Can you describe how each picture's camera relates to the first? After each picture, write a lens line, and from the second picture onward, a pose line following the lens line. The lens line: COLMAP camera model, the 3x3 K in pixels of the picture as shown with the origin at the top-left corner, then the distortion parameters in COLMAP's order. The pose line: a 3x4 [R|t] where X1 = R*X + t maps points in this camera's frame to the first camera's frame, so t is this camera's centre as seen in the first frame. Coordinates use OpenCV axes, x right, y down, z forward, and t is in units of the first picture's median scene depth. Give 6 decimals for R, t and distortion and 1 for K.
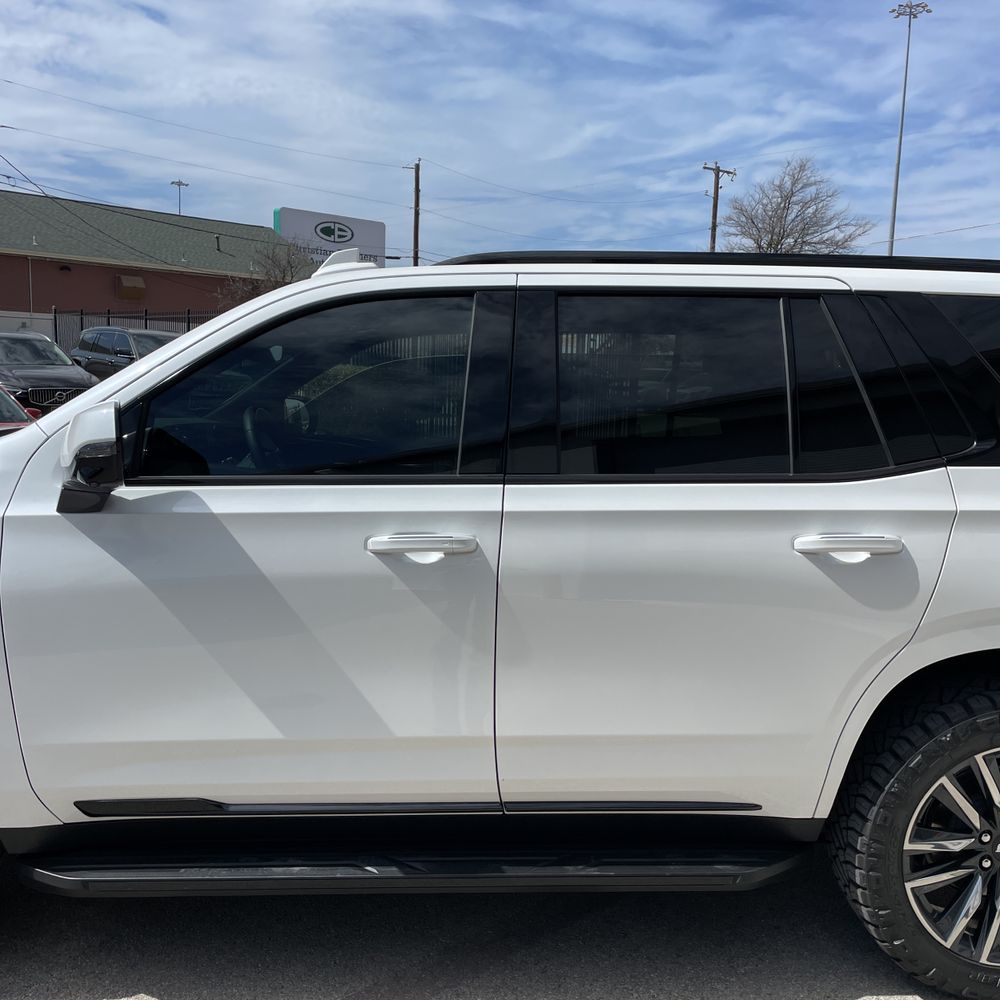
lens RADIAL K [[1006.0, 0, 519.7], [0, 1006.0, 531.4], [0, 0, 1]] dist [0.036339, 0.000000]
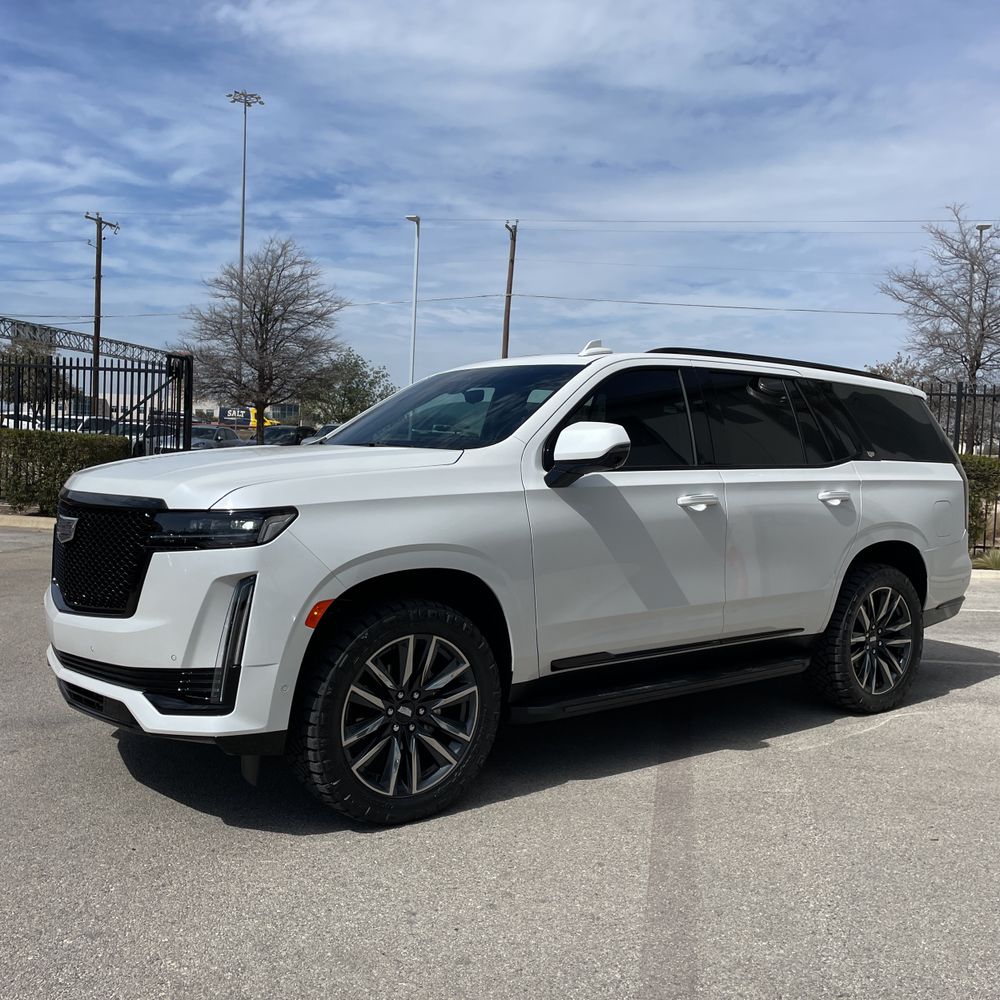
lens RADIAL K [[1006.0, 0, 502.0], [0, 1006.0, 496.1], [0, 0, 1]] dist [0.036339, 0.000000]
pose [[0.808688, -0.021244, 0.587854, -1.433324], [0.072348, 0.995352, -0.063557, 0.093010], [-0.583771, 0.093928, 0.806467, -0.303845]]
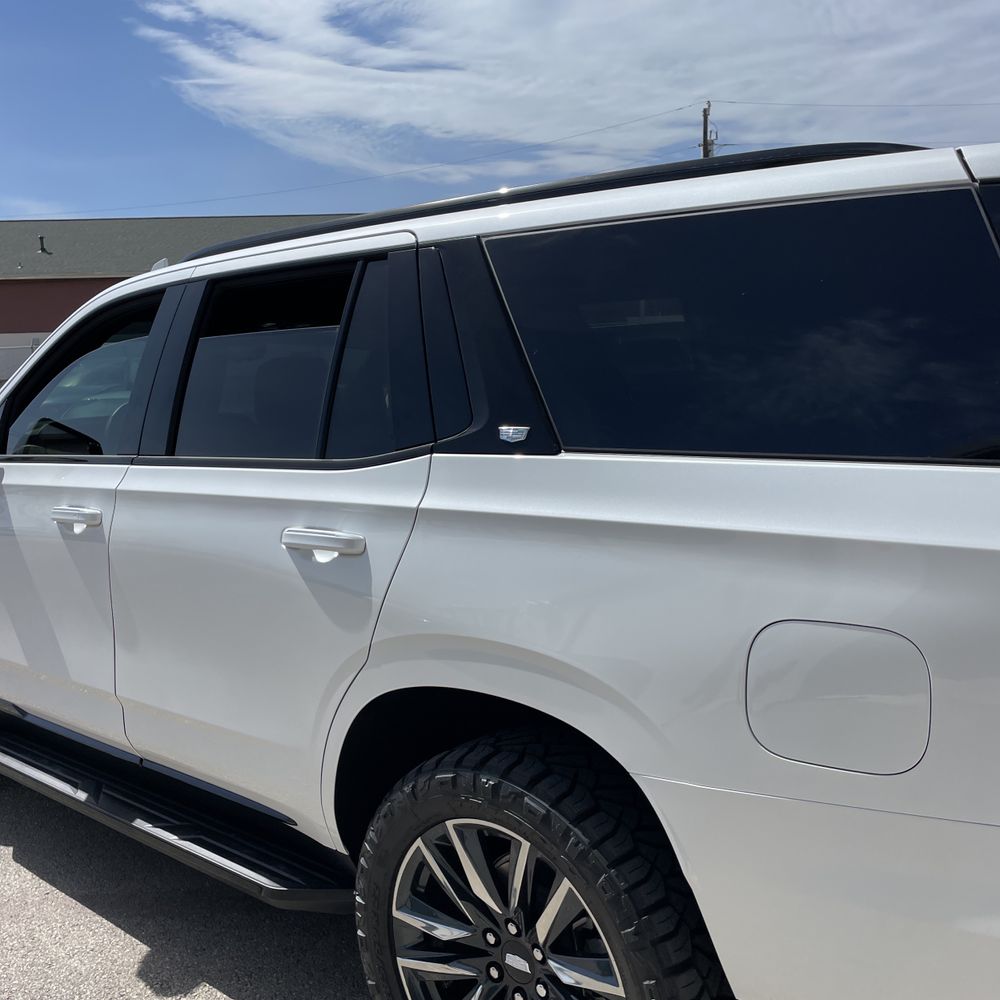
lens RADIAL K [[1006.0, 0, 499.7], [0, 1006.0, 502.4], [0, 0, 1]] dist [0.036339, 0.000000]
pose [[0.737668, 0.040236, -0.673963, 0.988828], [-0.050570, 0.998711, 0.004273, -0.030660], [0.673267, 0.030930, 0.738753, 0.441869]]
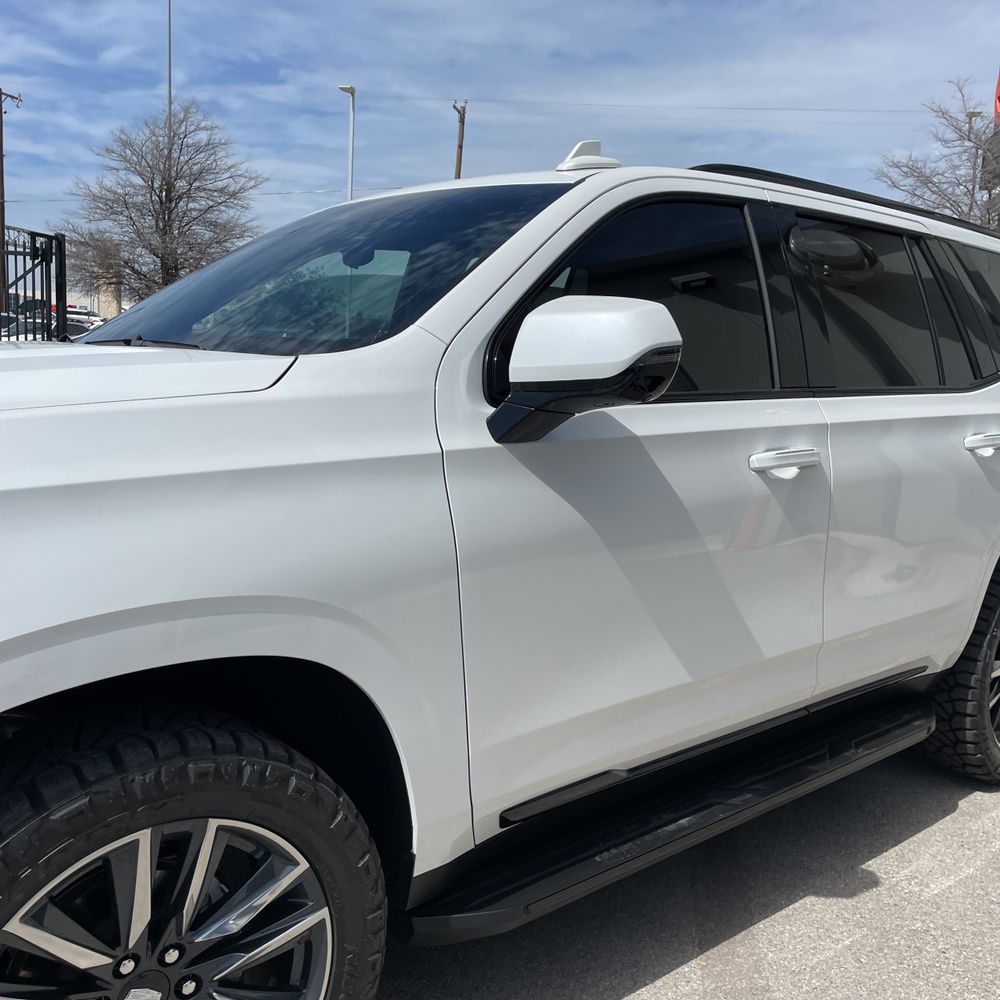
lens RADIAL K [[1006.0, 0, 505.3], [0, 1006.0, 514.2], [0, 0, 1]] dist [0.036339, 0.000000]
pose [[0.777310, -0.085275, 0.623311, -0.879005], [0.069341, 0.996347, 0.049837, -0.001691], [-0.625284, 0.004482, 0.780384, 0.378219]]
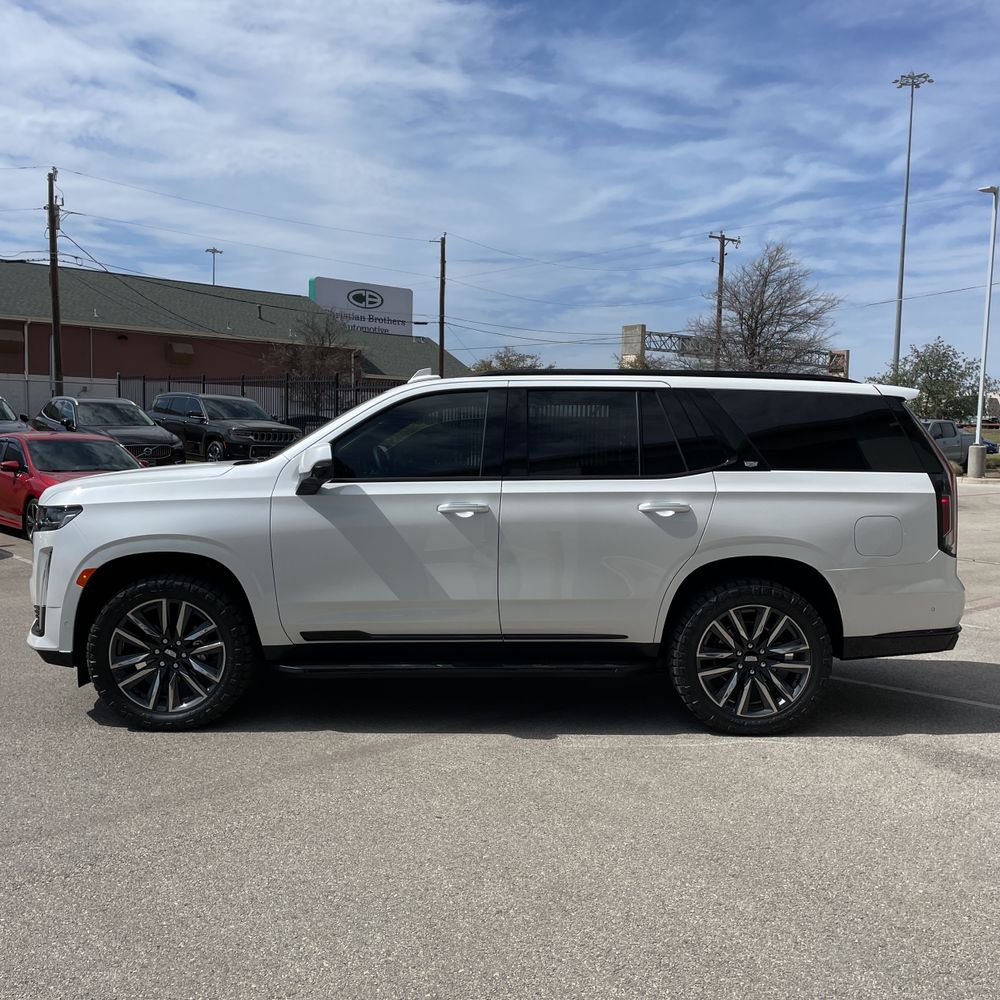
lens RADIAL K [[1006.0, 0, 518.3], [0, 1006.0, 505.6], [0, 0, 1]] dist [0.036339, 0.000000]
pose [[0.999799, -0.006814, -0.018882, 0.056865], [0.005318, 0.996925, -0.078176, 0.165983], [0.019356, 0.078059, 0.996761, -1.075494]]
